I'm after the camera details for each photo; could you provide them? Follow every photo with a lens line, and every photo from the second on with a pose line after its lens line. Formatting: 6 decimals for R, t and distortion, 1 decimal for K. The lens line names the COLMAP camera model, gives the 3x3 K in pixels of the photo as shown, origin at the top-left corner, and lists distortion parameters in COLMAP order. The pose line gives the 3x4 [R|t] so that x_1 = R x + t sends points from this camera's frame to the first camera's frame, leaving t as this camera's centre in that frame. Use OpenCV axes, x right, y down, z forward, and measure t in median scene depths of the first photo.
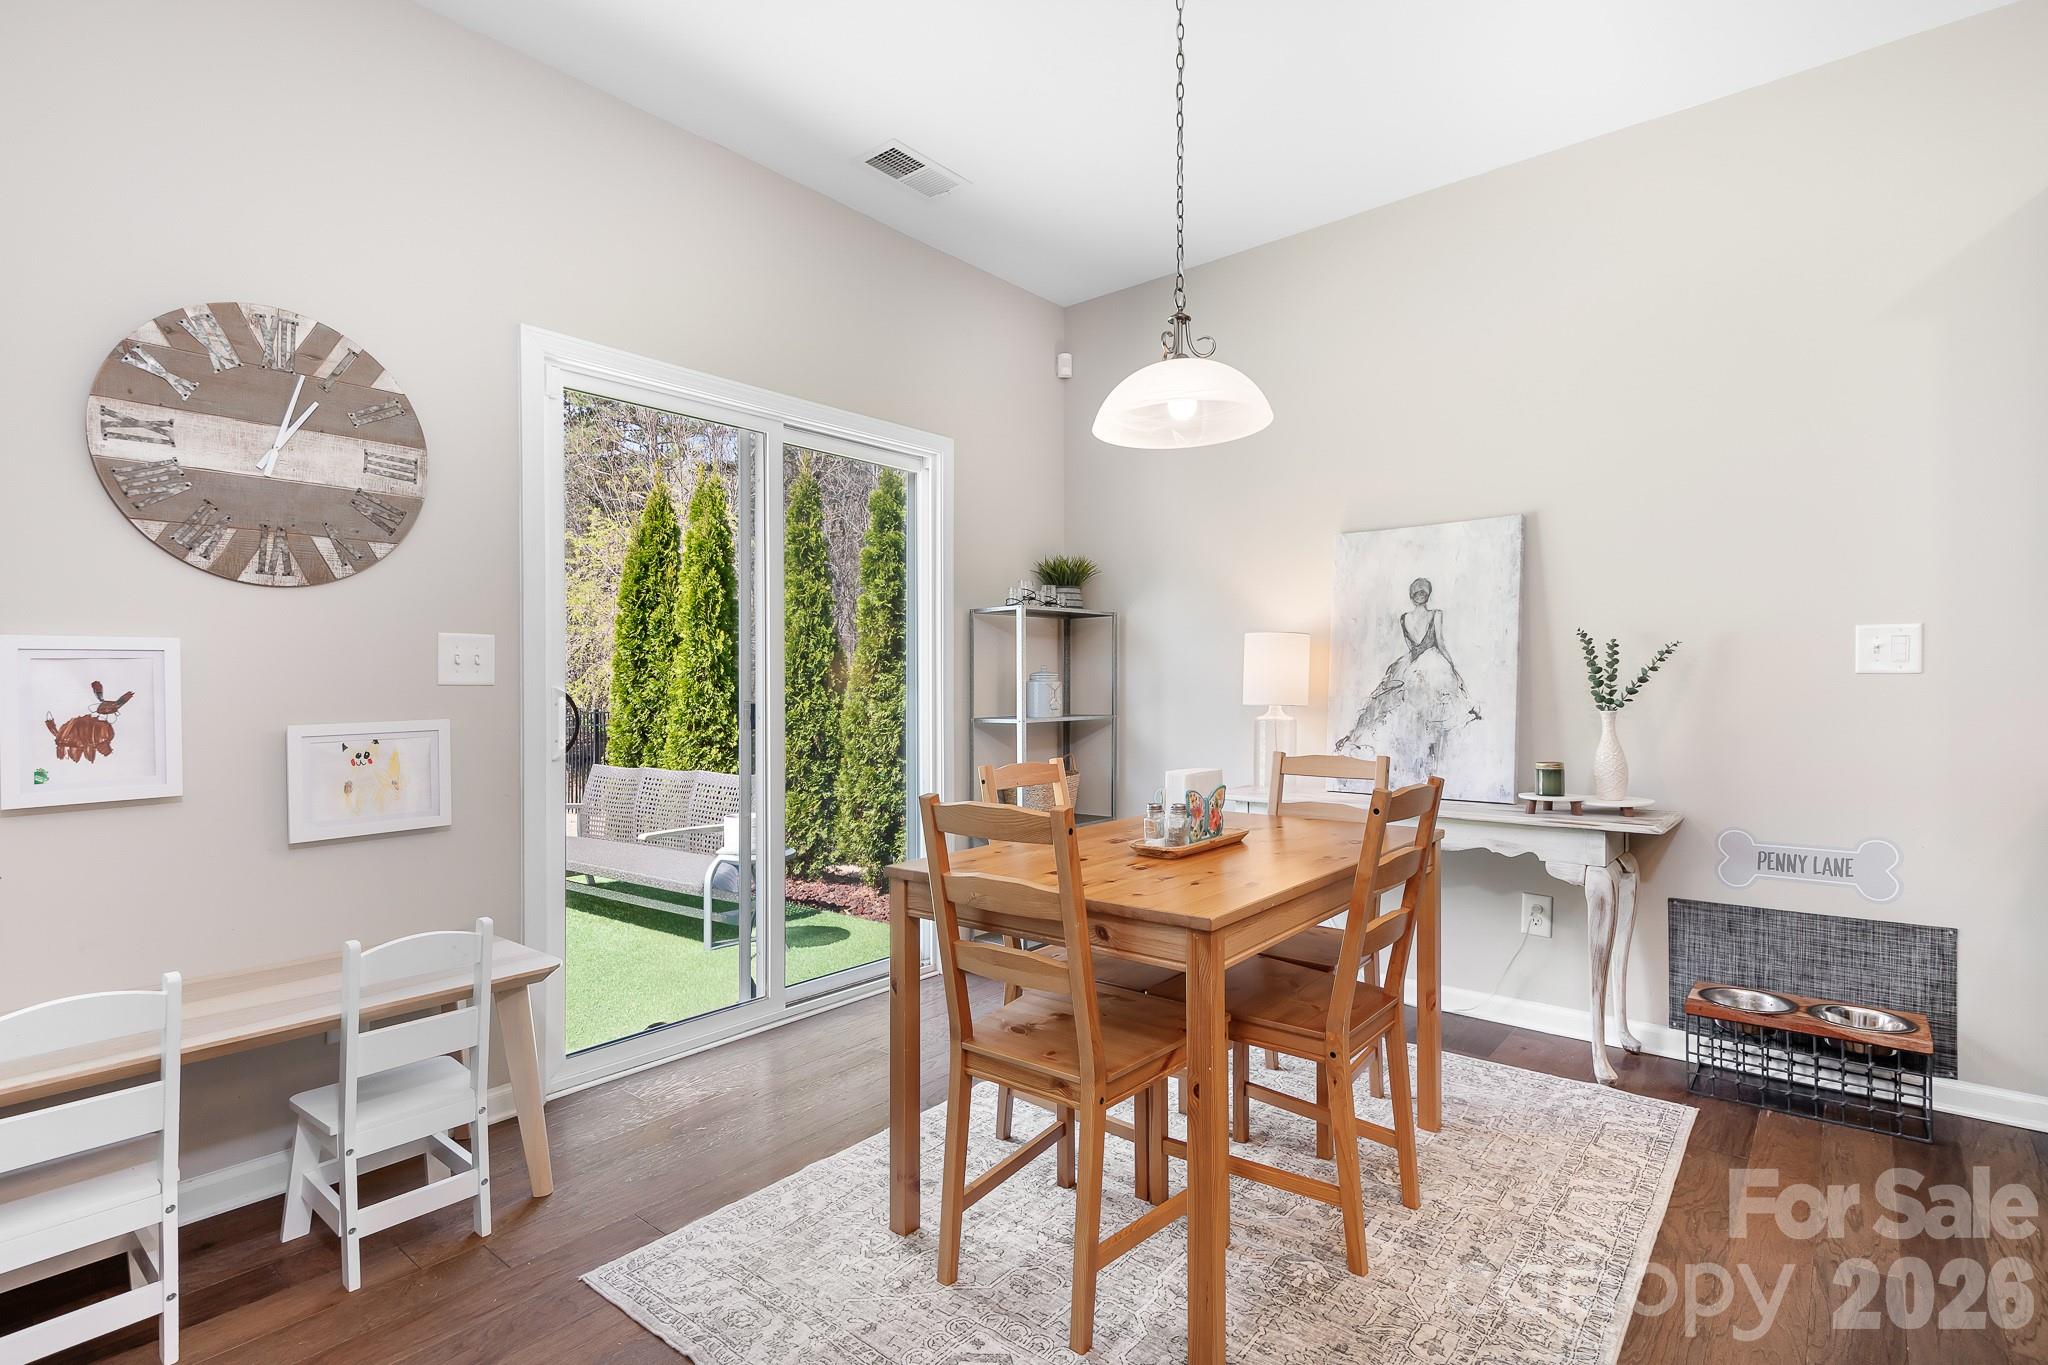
lens RADIAL K [[1006.0, 0, 1024.8], [0, 1006.0, 690.3], [0, 0, 1]] dist [0.002289, -0.000595]
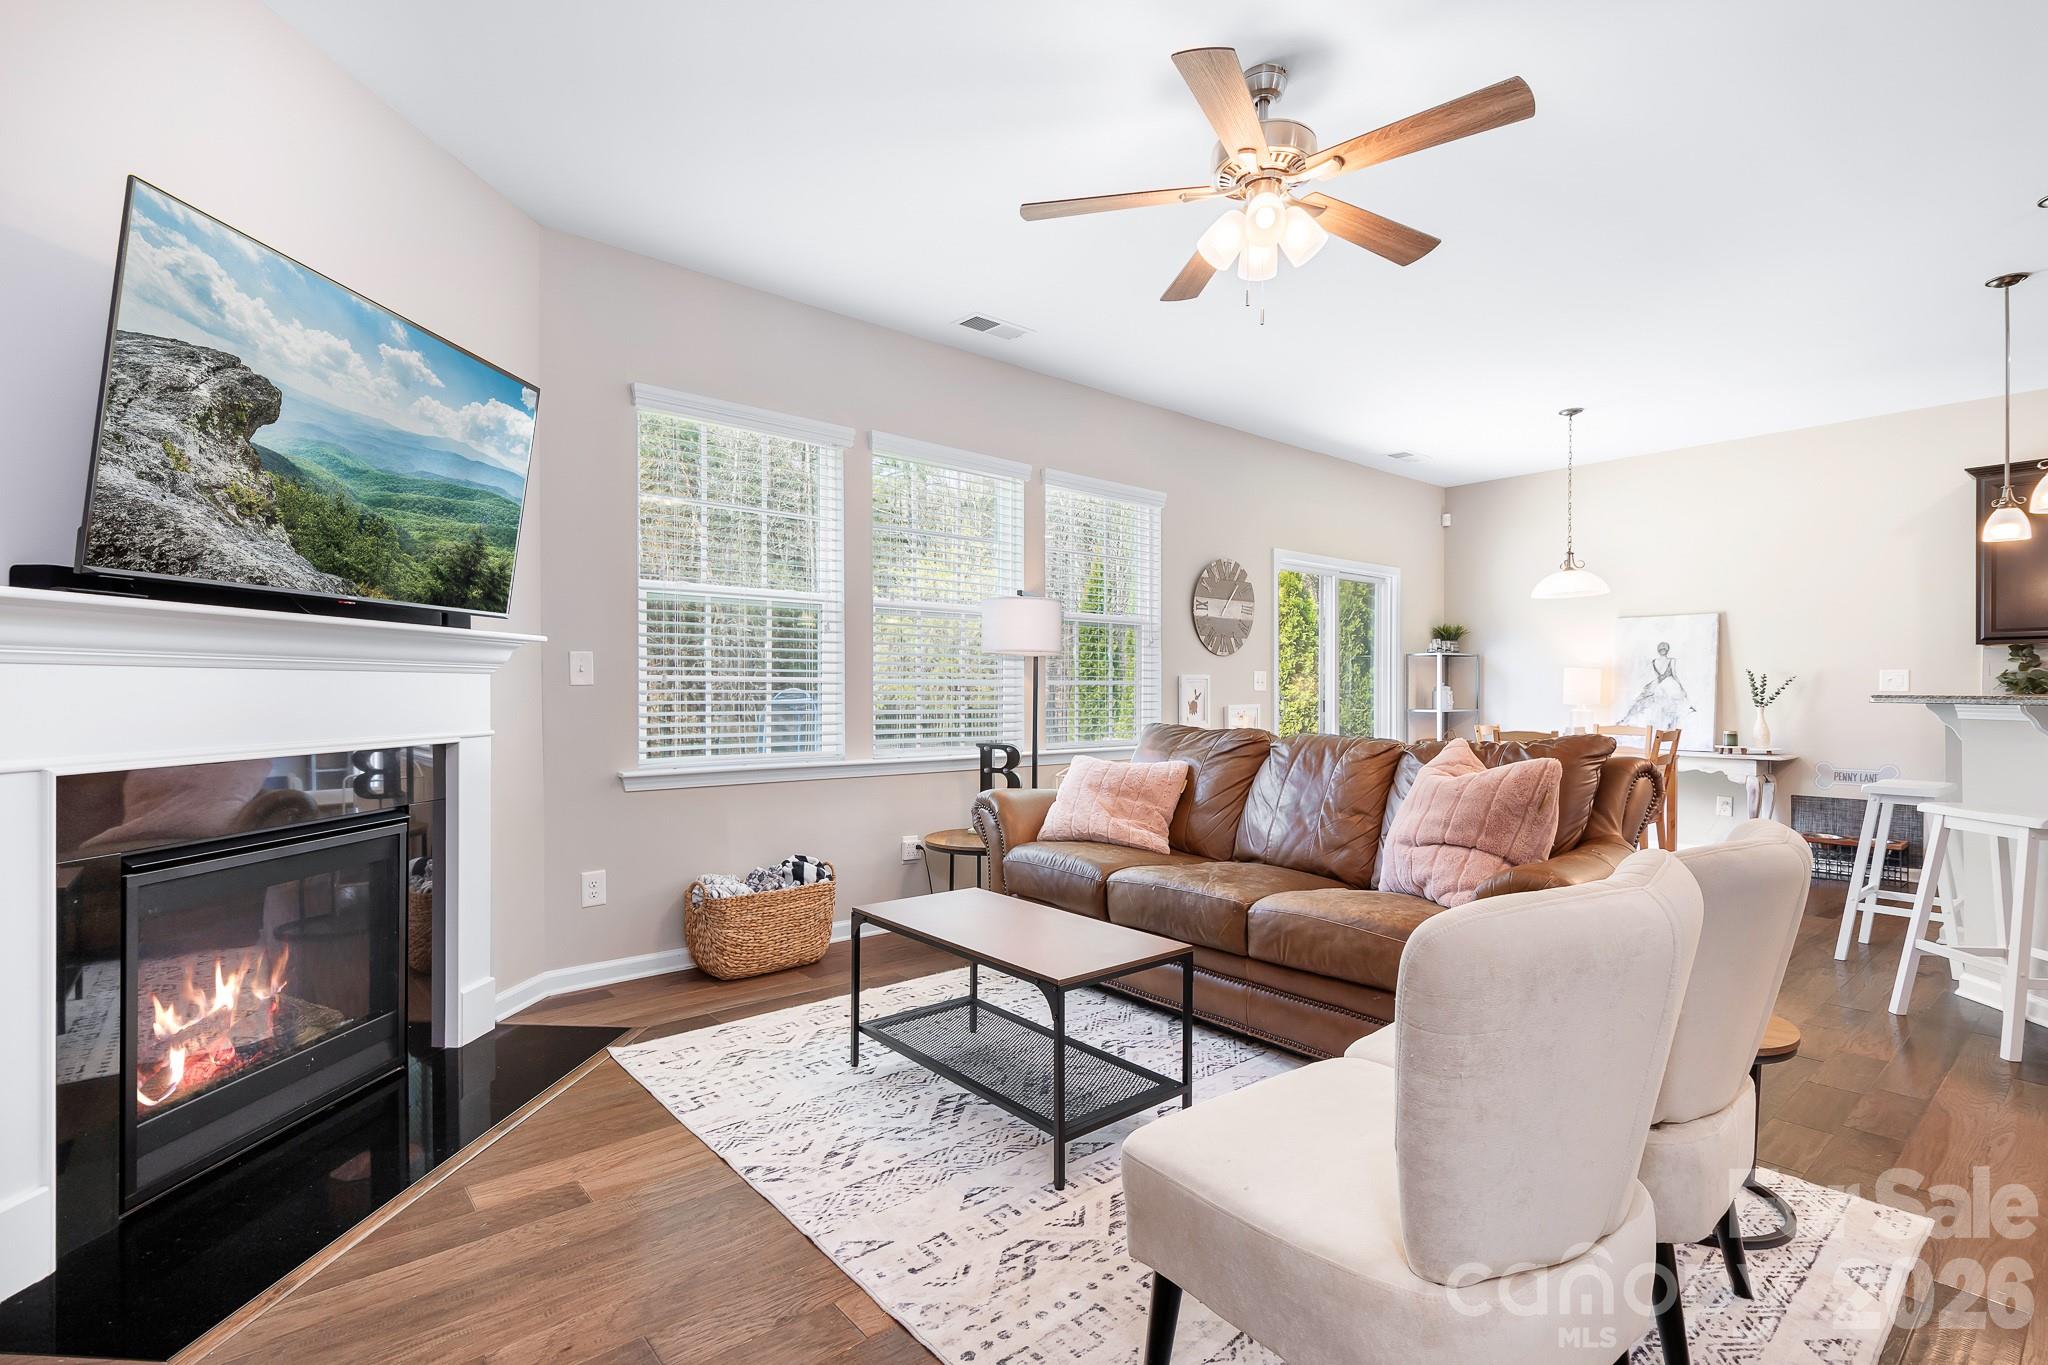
lens RADIAL K [[1006.0, 0, 1008.4], [0, 1006.0, 691.8], [0, 0, 1]] dist [0.002289, -0.000595]
pose [[0.985253, 0.008382, -0.170901, -0.669607], [-0.009229, 0.999949, -0.004158, 0.010701], [0.170857, 0.005674, 0.985279, -1.465023]]
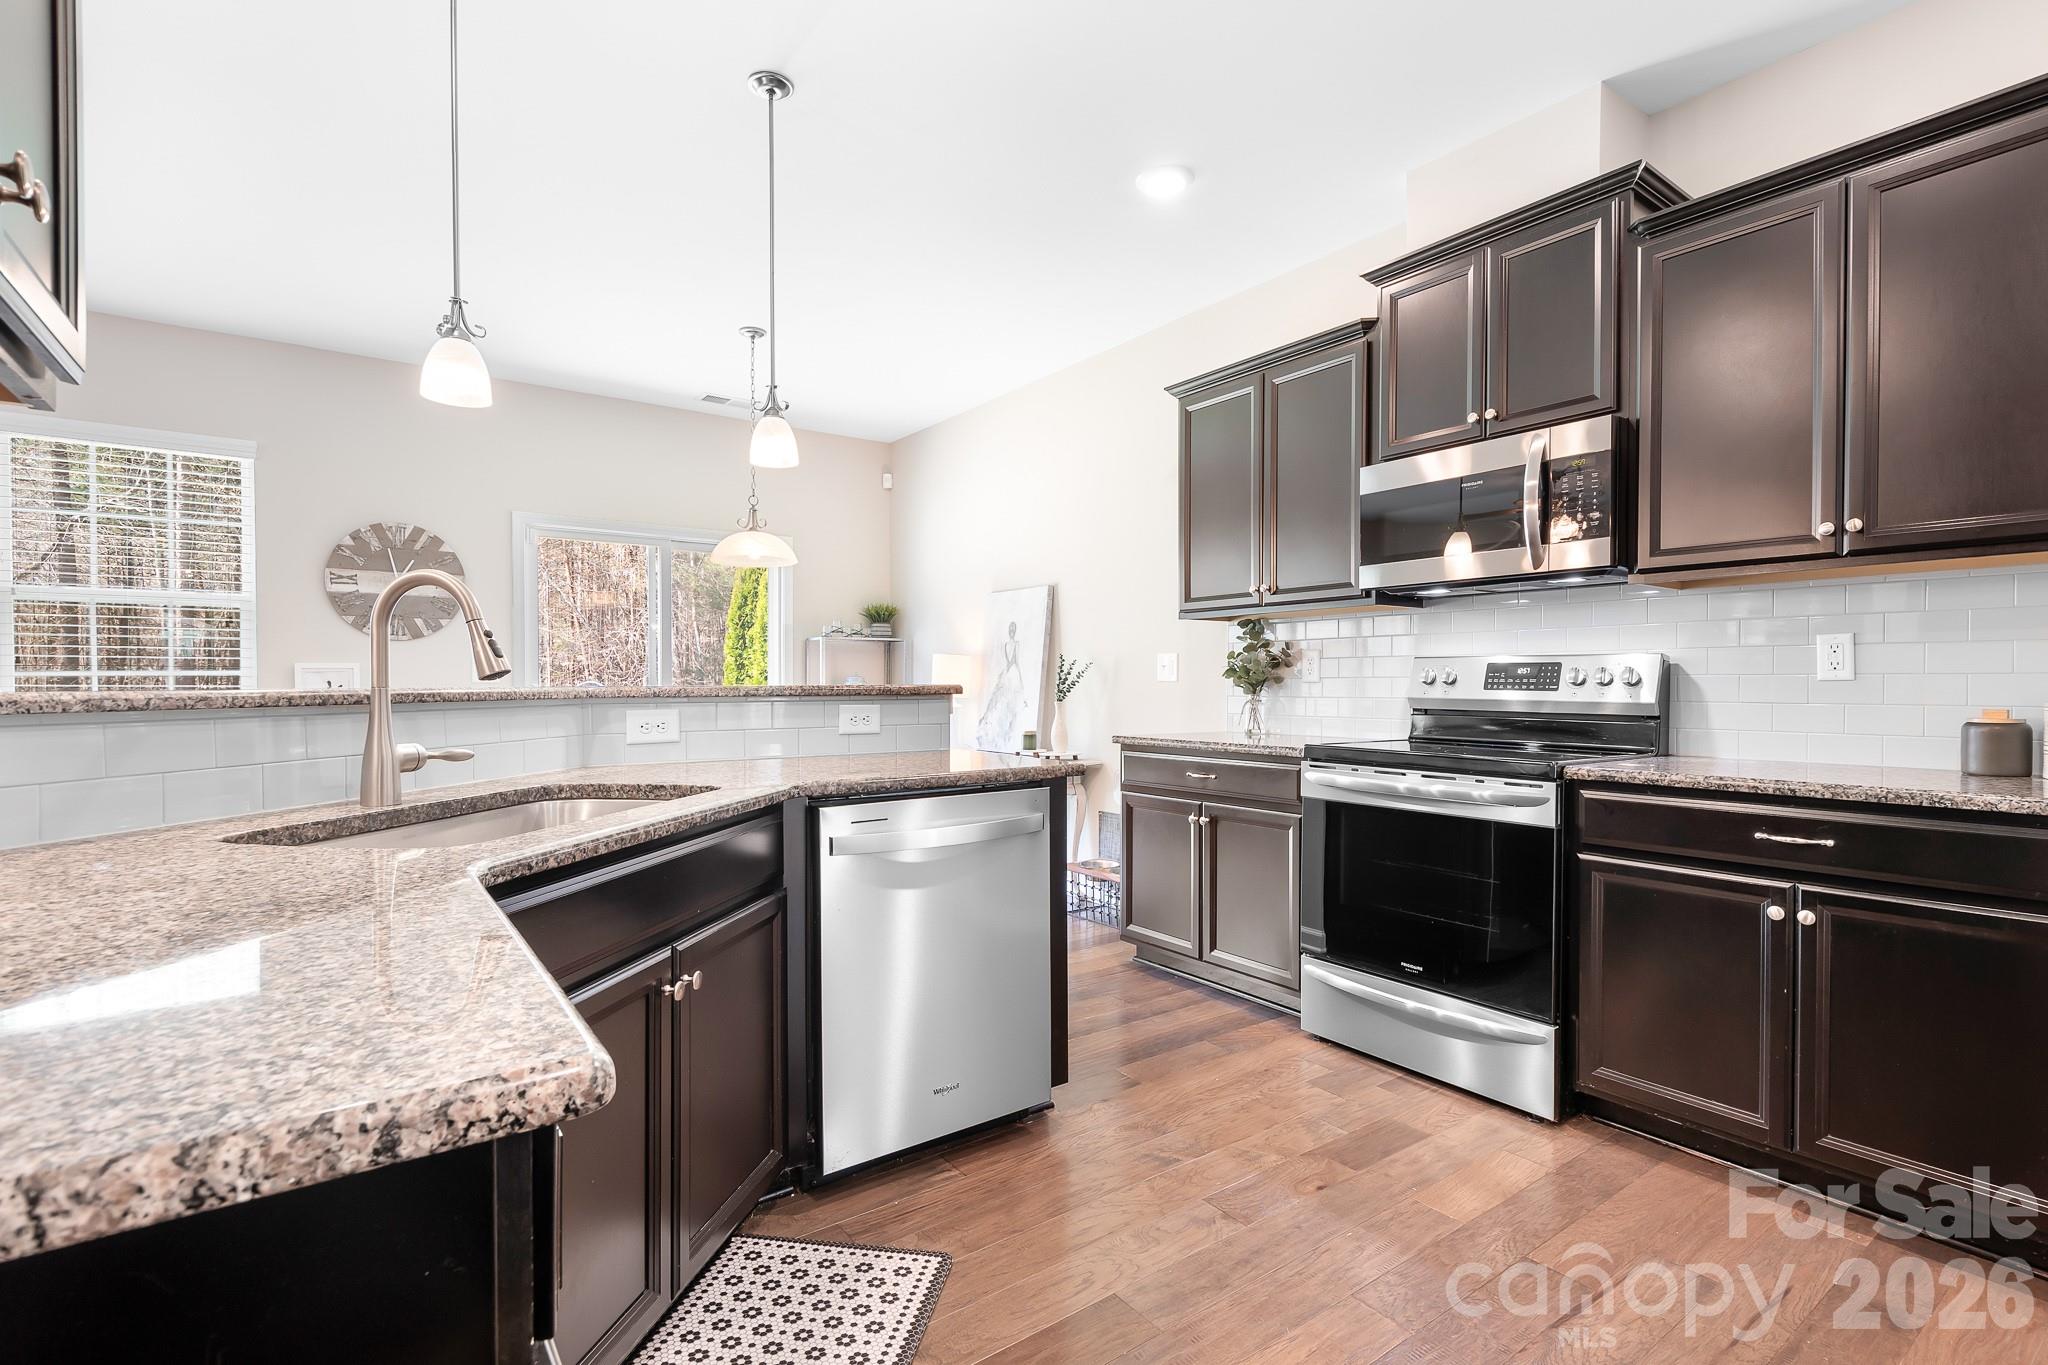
lens RADIAL K [[1006.0, 0, 1045.3], [0, 1006.0, 698.2], [0, 0, 1]] dist [0.002289, -0.000595]
pose [[0.971998, 0.009292, -0.234805, 0.990641], [-0.006892, 0.999915, 0.011037, -0.004731], [0.234887, -0.009110, 0.971980, -0.719422]]
